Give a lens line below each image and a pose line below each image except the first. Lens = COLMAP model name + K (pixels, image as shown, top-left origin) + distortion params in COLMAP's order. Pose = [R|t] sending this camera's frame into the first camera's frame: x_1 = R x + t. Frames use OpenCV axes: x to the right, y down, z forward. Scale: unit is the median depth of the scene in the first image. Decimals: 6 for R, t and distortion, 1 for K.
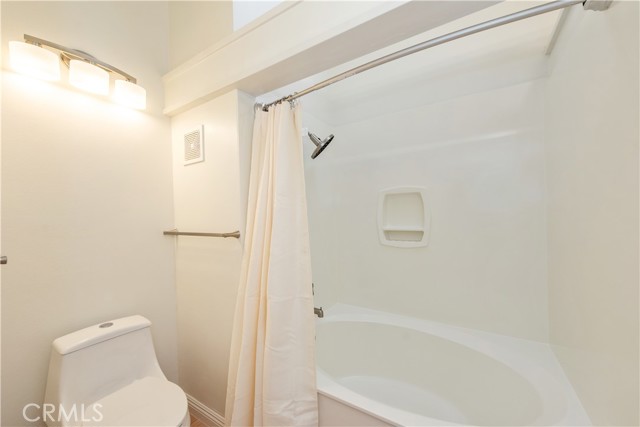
lens RADIAL K [[254.6, 0, 314.4], [0, 254.6, 214.7], [0, 0, 1]] dist [0.009788, -0.002040]
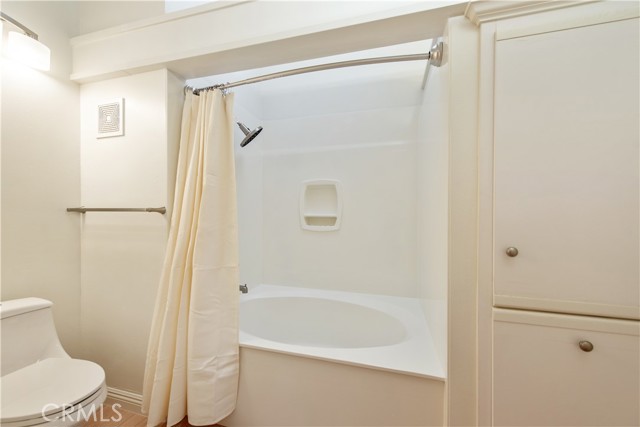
lens RADIAL K [[254.6, 0, 321.6], [0, 254.6, 215.2], [0, 0, 1]] dist [0.009788, -0.002040]
pose [[0.955271, 0.030033, 0.294202, 0.008167], [-0.029806, 0.999542, -0.005258, 0.080221], [-0.294225, -0.003746, 0.955729, -0.164454]]
